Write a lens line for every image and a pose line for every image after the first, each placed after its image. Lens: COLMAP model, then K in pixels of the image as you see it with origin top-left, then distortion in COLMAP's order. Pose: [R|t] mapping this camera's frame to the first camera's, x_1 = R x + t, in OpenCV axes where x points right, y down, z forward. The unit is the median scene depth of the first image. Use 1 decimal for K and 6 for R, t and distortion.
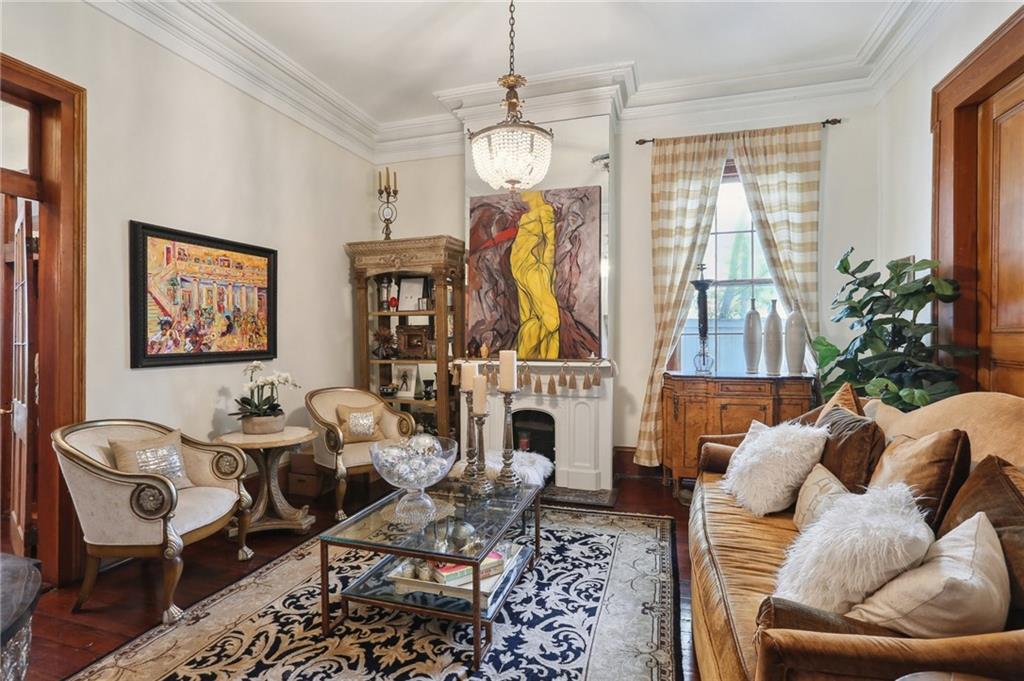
lens RADIAL K [[503.5, 0, 512.0], [0, 503.5, 340.5], [0, 0, 1]] dist [-0.054022, 0.037351]
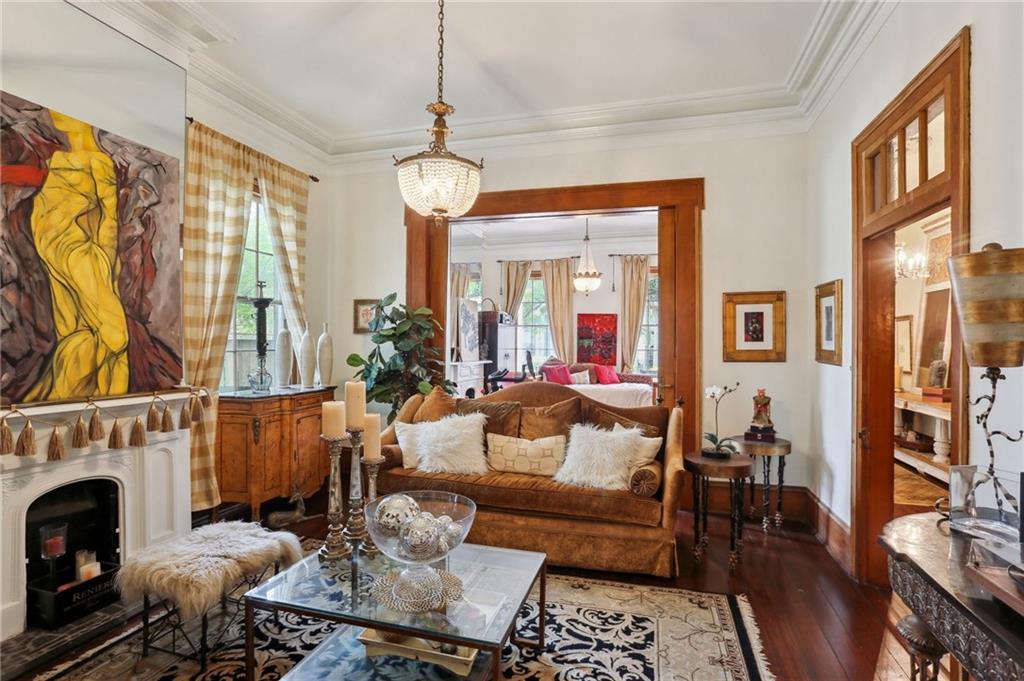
lens RADIAL K [[503.5, 0, 512.0], [0, 503.5, 340.5], [0, 0, 1]] dist [-0.054022, 0.037351]
pose [[-0.010446, 0.005299, 0.999931, -0.568999], [-0.000397, 0.999986, -0.005304, -0.029911], [-0.999945, -0.000452, -0.010444, 0.491979]]
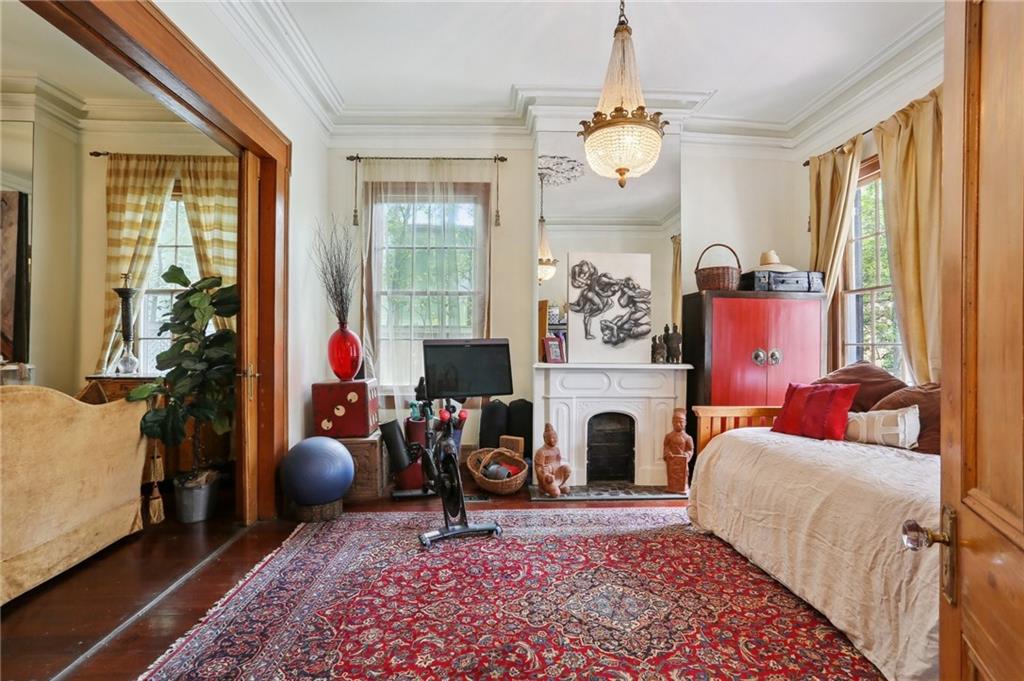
lens RADIAL K [[499.6, 0, 512.0], [0, 499.6, 340.5], [0, 0, 1]] dist [-0.055206, 0.036096]
pose [[0.939428, 0.003536, 0.342728, 0.766289], [-0.002426, 0.999990, -0.003667, -0.004970], [-0.342737, 0.002613, 0.939428, -0.277530]]
